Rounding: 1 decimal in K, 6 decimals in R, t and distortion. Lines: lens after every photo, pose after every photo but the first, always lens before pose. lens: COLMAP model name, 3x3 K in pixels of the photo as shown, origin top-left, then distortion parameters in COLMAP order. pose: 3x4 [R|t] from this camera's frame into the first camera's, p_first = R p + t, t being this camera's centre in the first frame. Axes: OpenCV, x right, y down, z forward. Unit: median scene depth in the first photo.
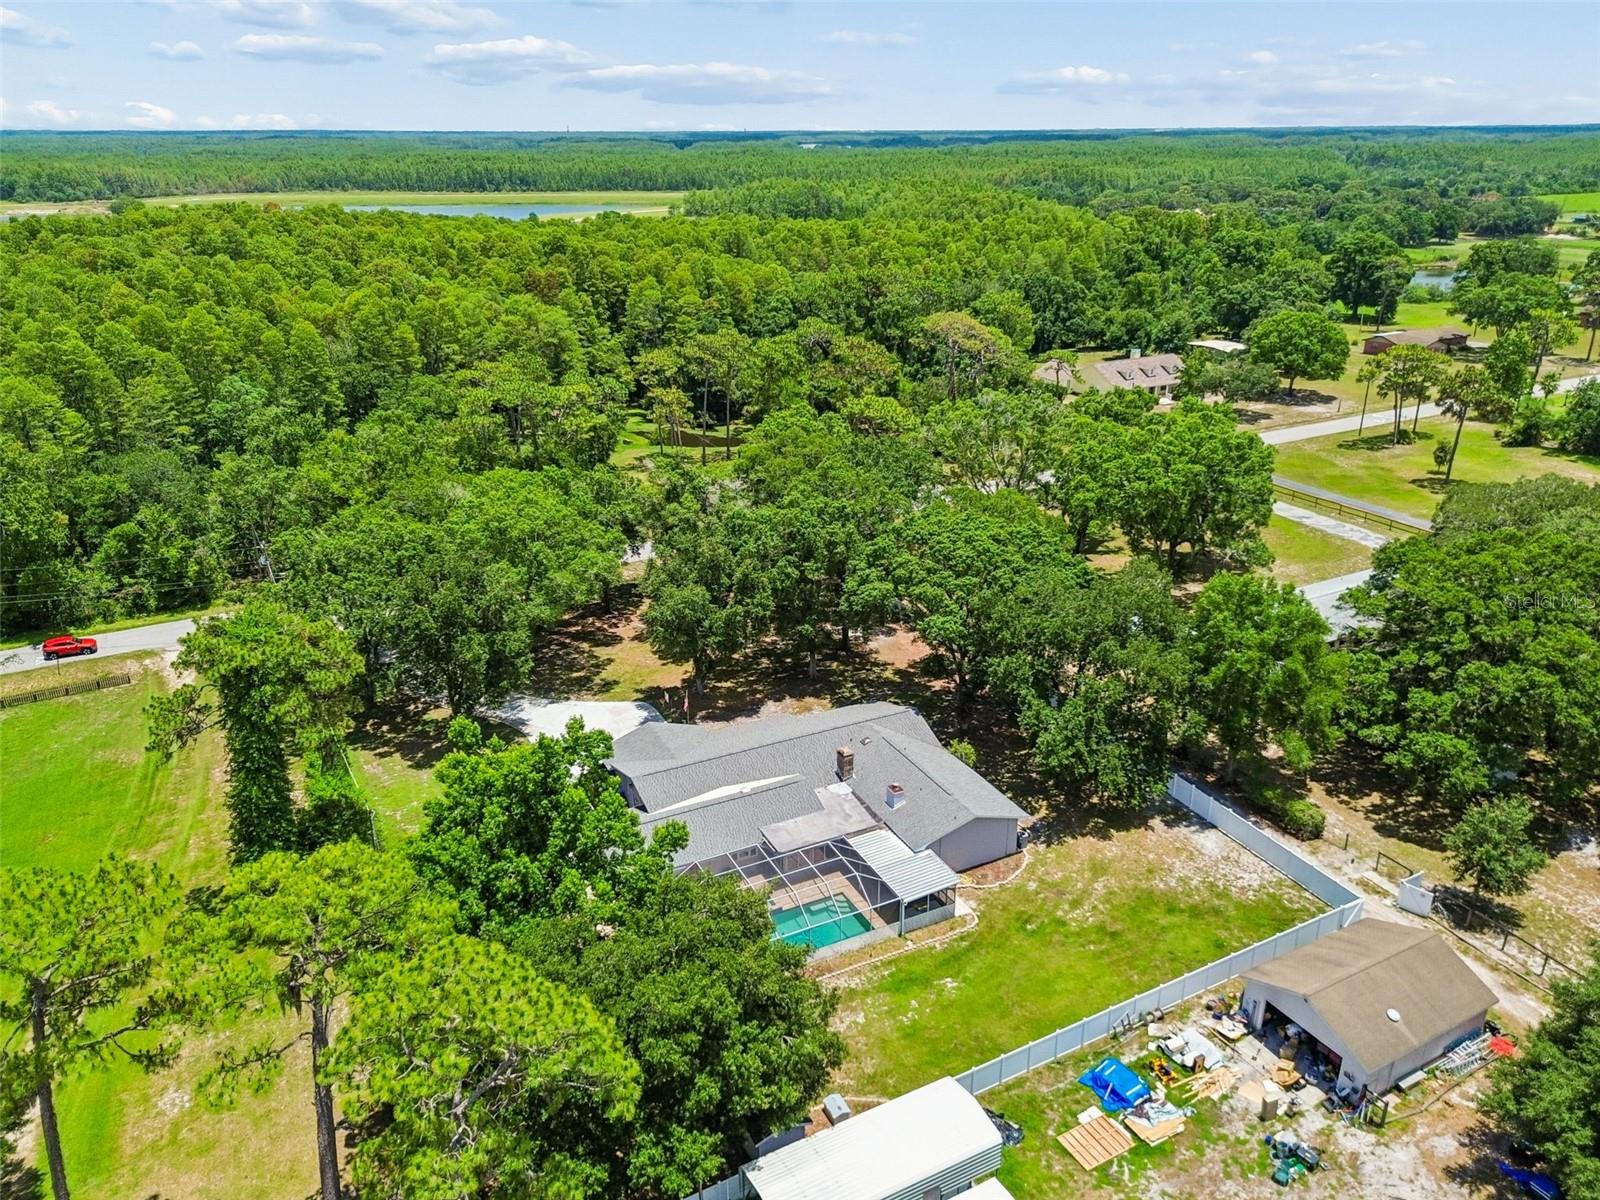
lens RADIAL K [[1169.0, 0, 794.6], [0, 1169.0, 602.4], [0, 0, 1]] dist [0.066821, -0.067343]
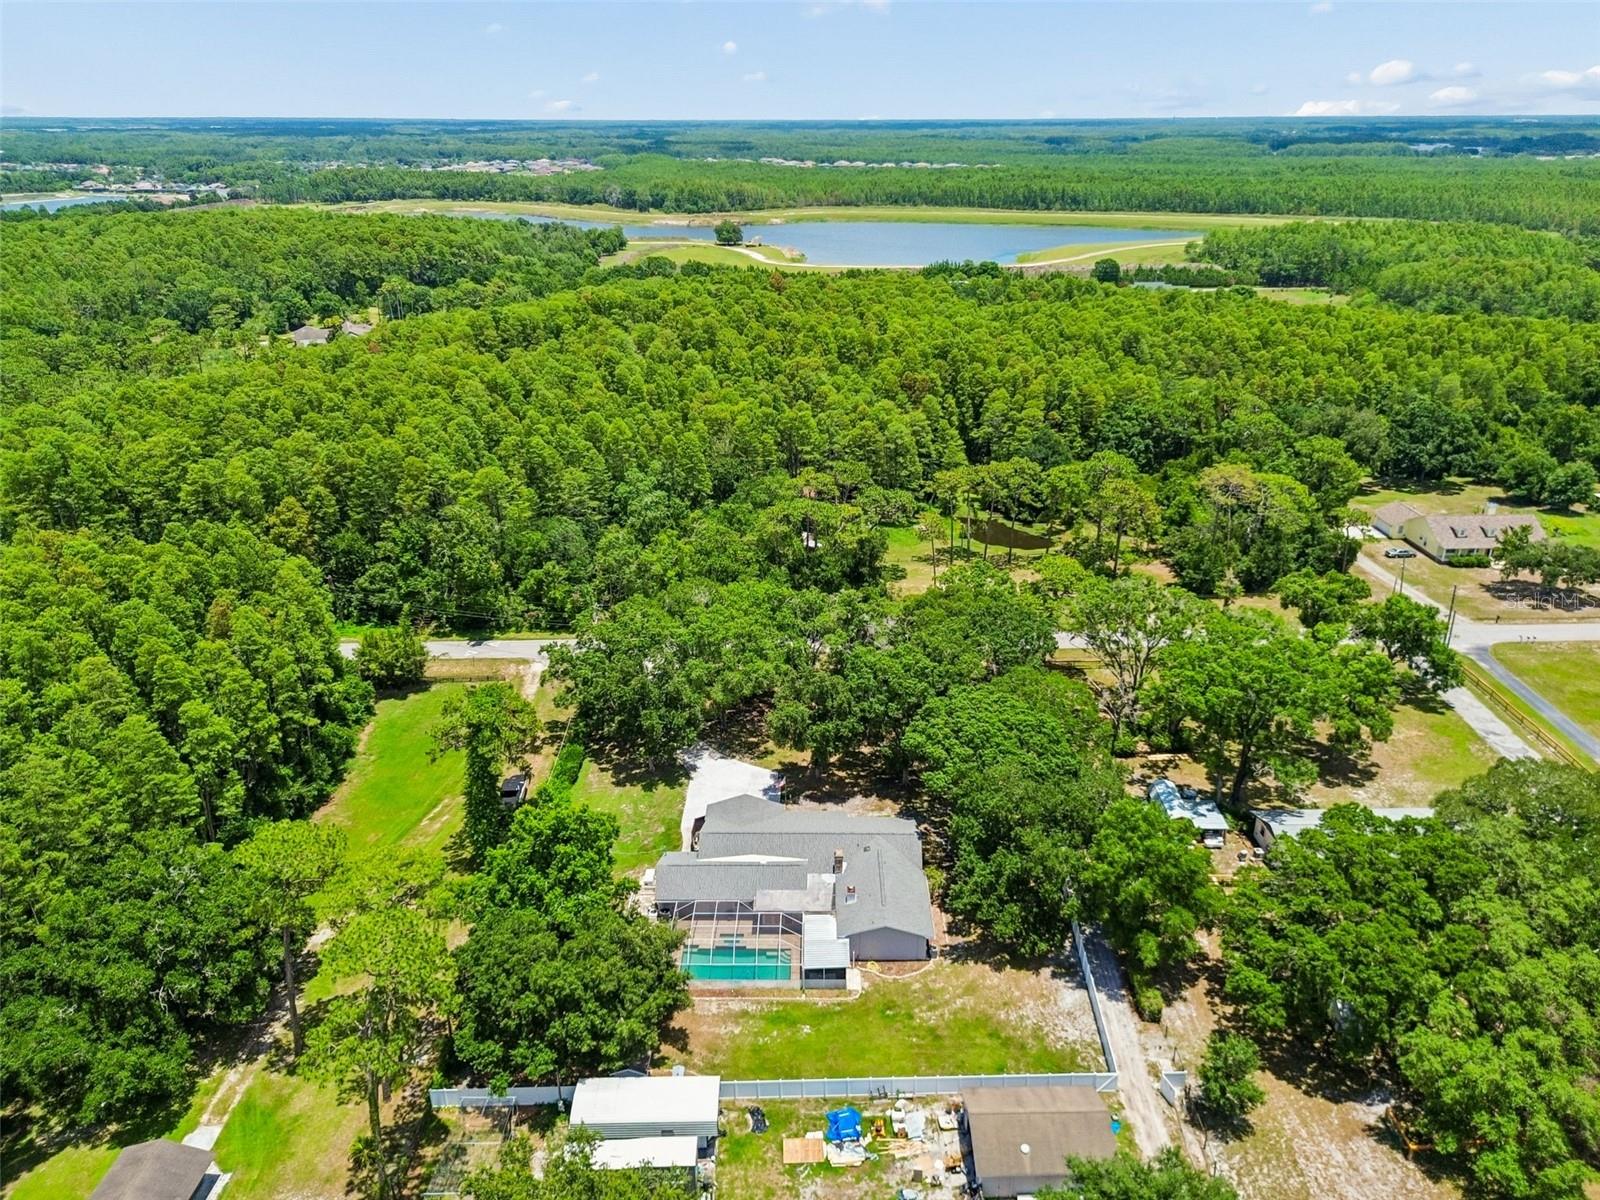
lens RADIAL K [[1141.7, 0, 792.0], [0, 1141.7, 600.9], [0, 0, 1]] dist [0.059537, -0.060986]
pose [[0.888651, 0.178407, -0.422458, 0.518992], [-0.171631, 0.983660, 0.054376, -0.236864], [0.425256, 0.024185, 0.904750, -0.283907]]
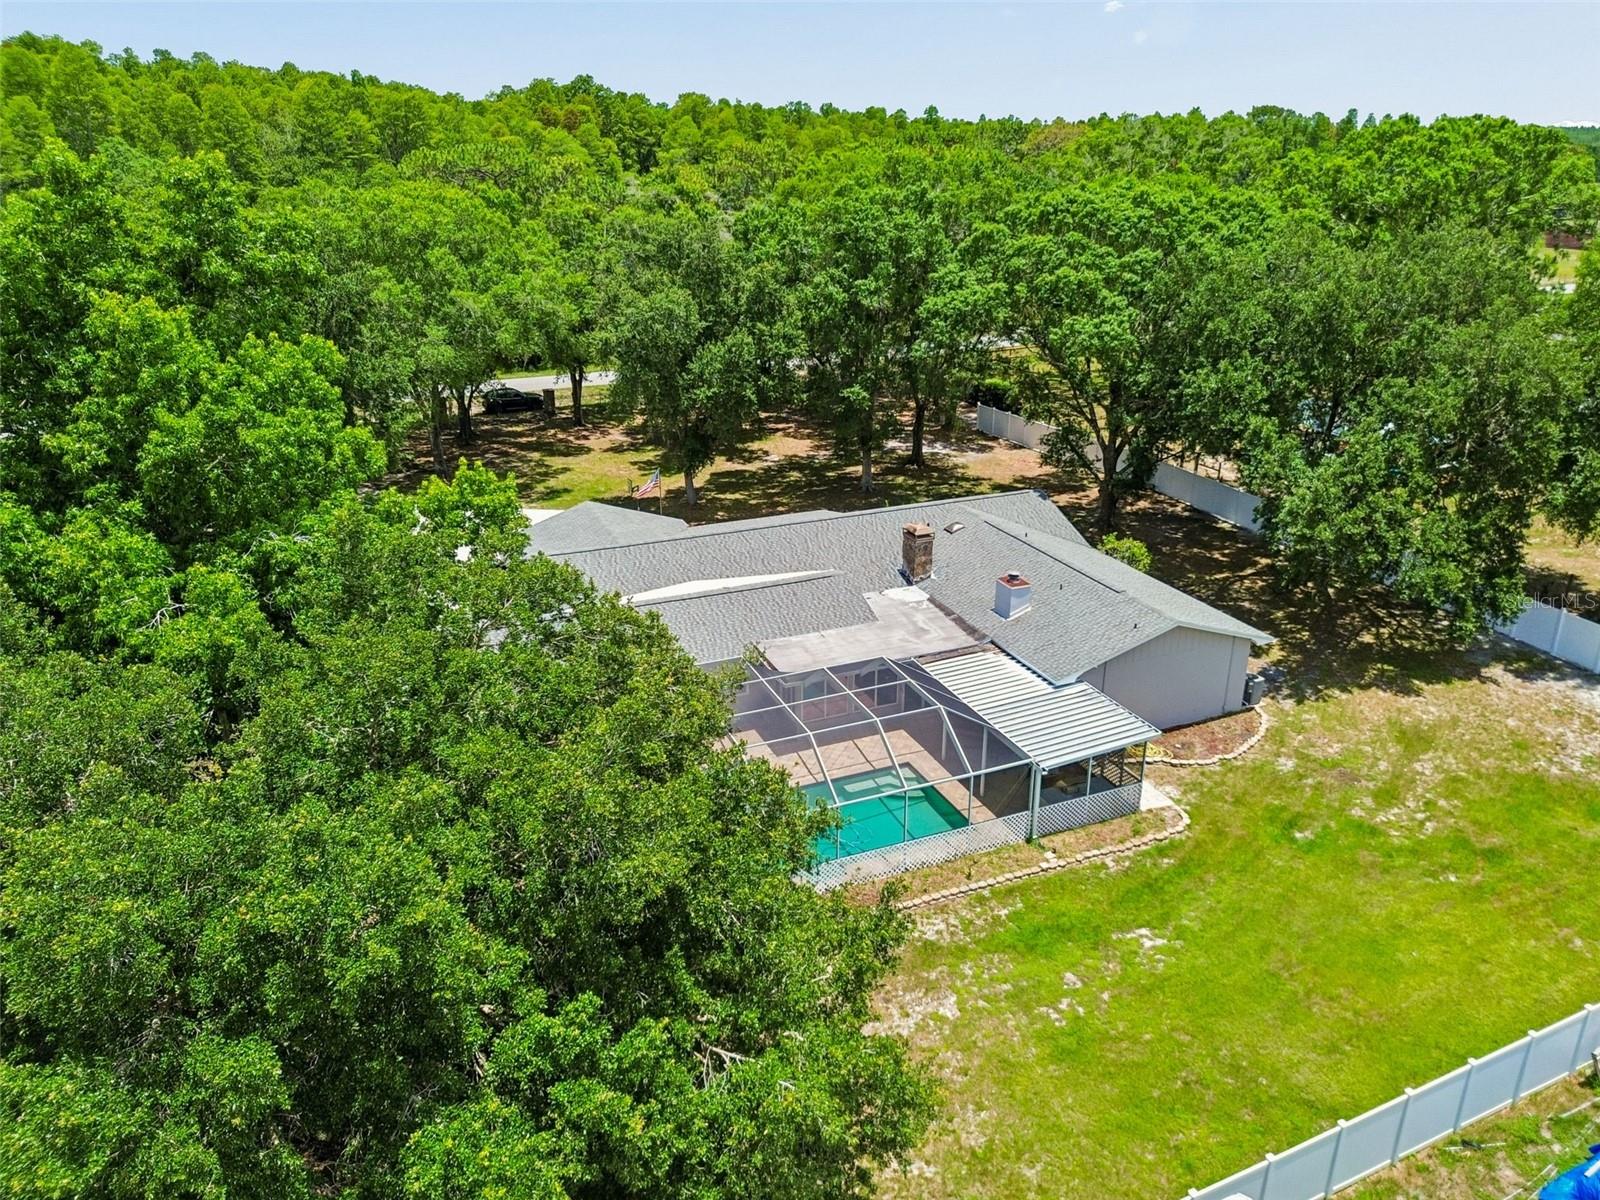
lens RADIAL K [[1157.9, 0, 807.3], [0, 1157.9, 601.2], [0, 0, 1]] dist [0.061807, -0.054498]
pose [[0.998761, 0.024498, -0.043317, 0.015293], [-0.024569, 0.999698, -0.001092, 0.161630], [0.043277, 0.002155, 0.999061, 0.447983]]
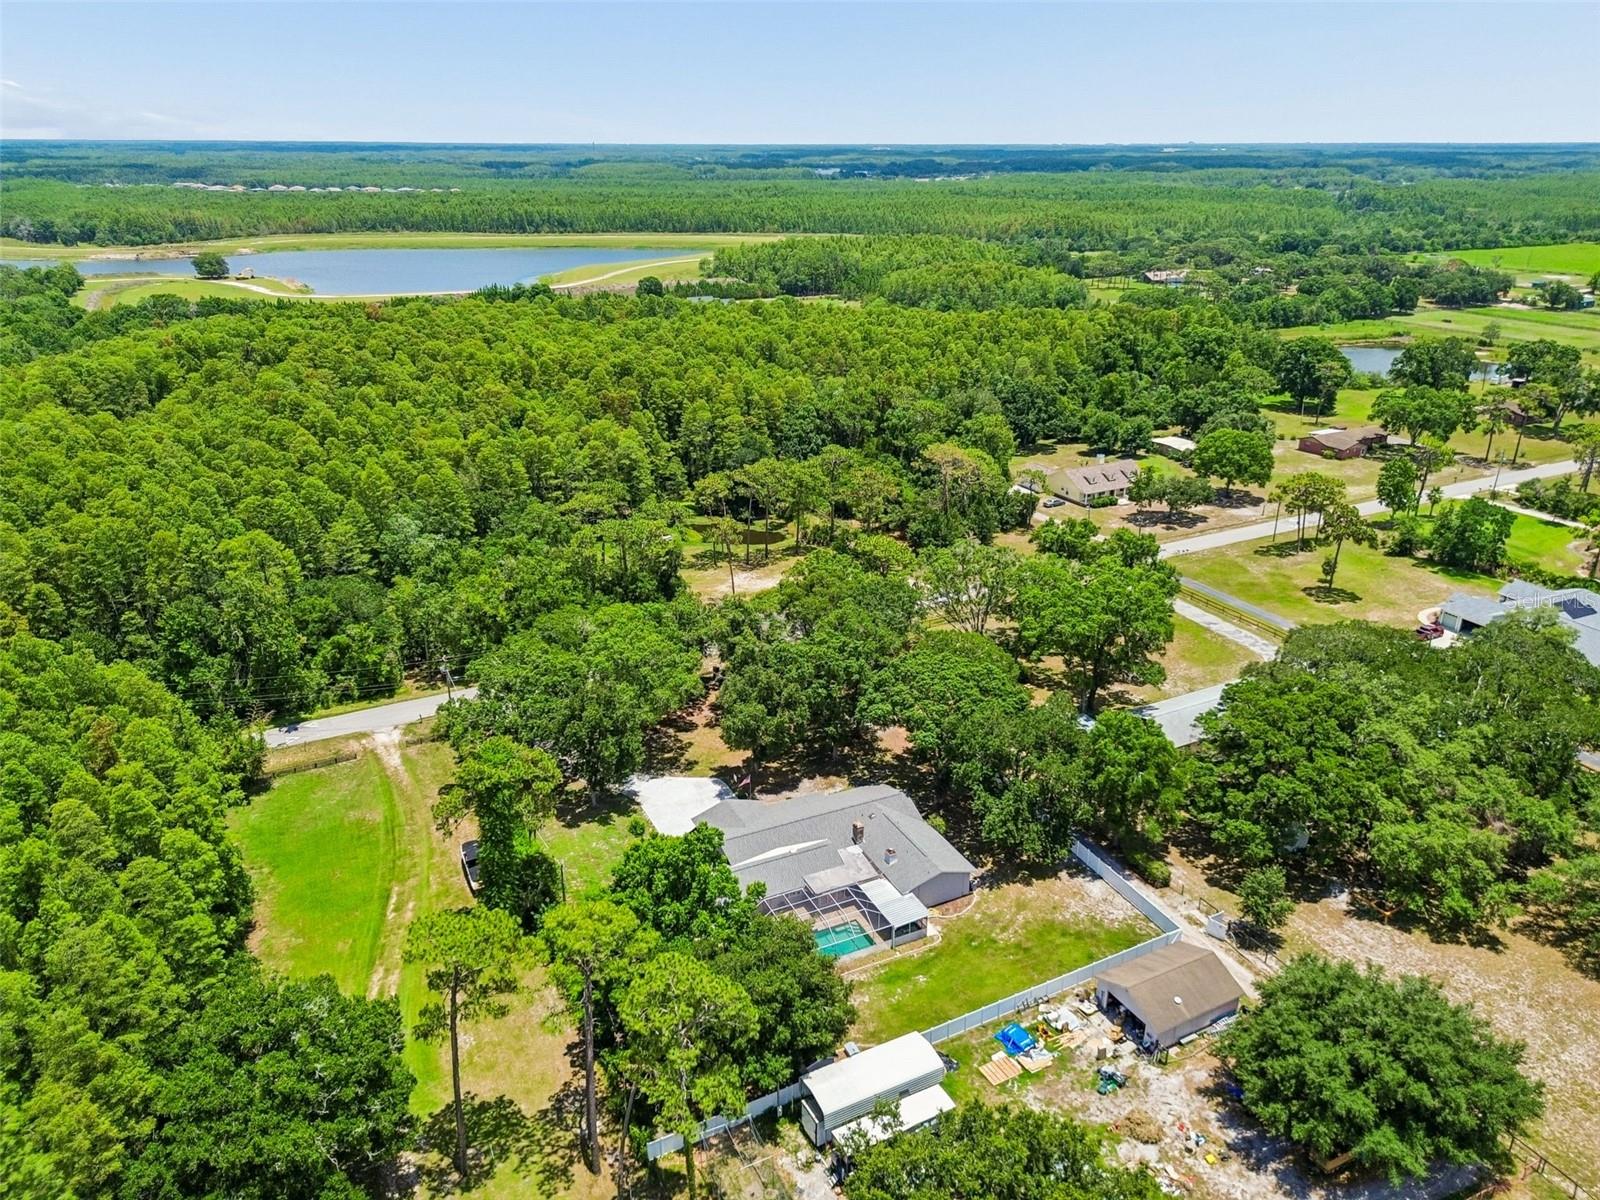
lens RADIAL K [[1141.7, 0, 792.0], [0, 1141.7, 600.9], [0, 0, 1]] dist [0.059537, -0.060986]
pose [[0.999858, 0.009258, -0.014108, -0.024196], [-0.009299, 0.999953, -0.002854, -0.156639], [0.014081, 0.002984, 0.999896, -0.482139]]
